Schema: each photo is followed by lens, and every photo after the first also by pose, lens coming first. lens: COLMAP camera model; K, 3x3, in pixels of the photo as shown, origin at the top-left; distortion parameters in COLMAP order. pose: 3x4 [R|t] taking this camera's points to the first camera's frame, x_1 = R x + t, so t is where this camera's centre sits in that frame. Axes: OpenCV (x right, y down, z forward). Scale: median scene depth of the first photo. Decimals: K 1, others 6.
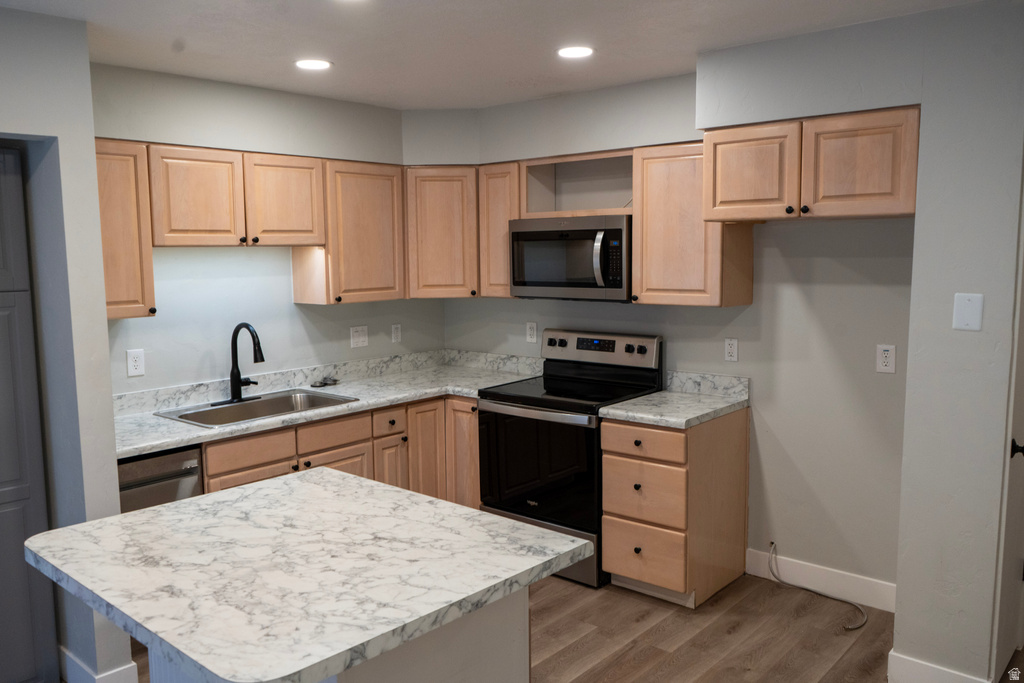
lens RADIAL K [[824.9, 0, 512.0], [0, 824.9, 341.5], [0, 0, 1]] dist [-0.007929, -0.001049]
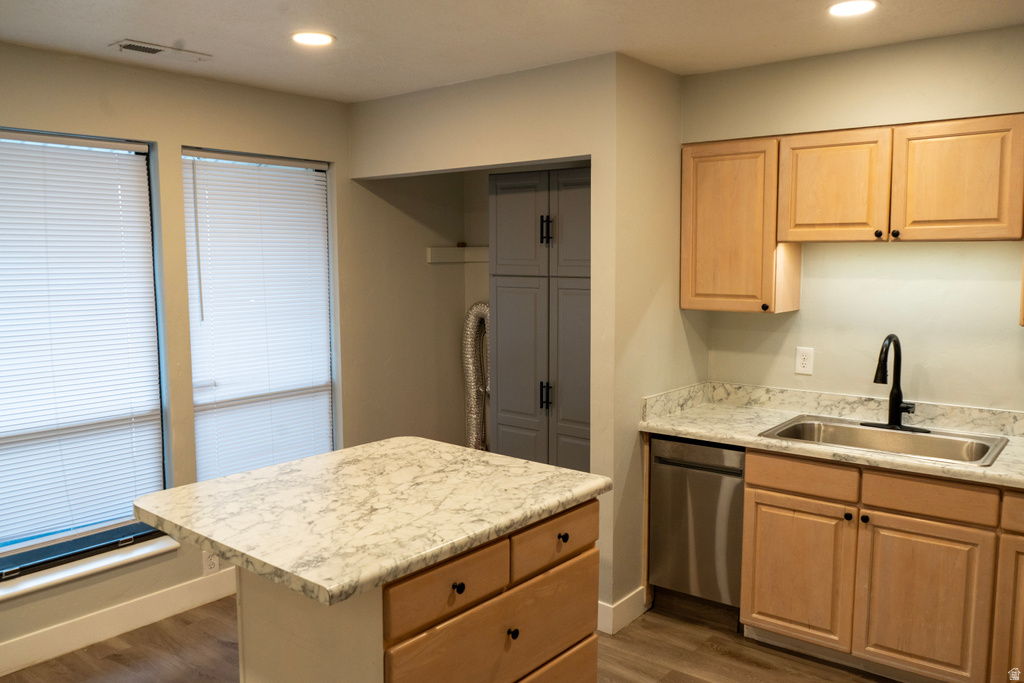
lens RADIAL K [[824.9, 0, 512.0], [0, 824.9, 341.5], [0, 0, 1]] dist [-0.007929, -0.001049]
pose [[0.020269, 0.118594, -0.992736, 0.489107], [-0.106598, 0.987536, 0.115796, -0.070983], [0.994096, 0.103477, 0.032658, 0.600870]]
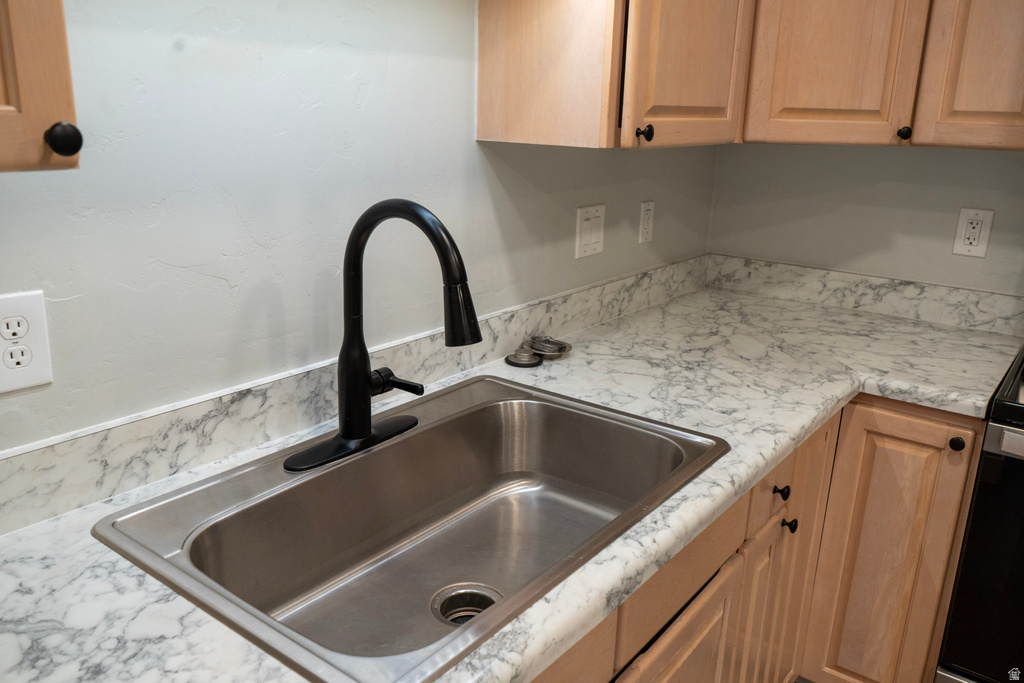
lens RADIAL K [[824.9, 0, 512.0], [0, 824.9, 341.5], [0, 0, 1]] dist [-0.007929, -0.001049]
pose [[0.997915, 0.022608, 0.060455, -0.303047], [-0.032403, 0.985540, 0.166313, -0.023227], [-0.055821, -0.167925, 0.984218, 0.706423]]
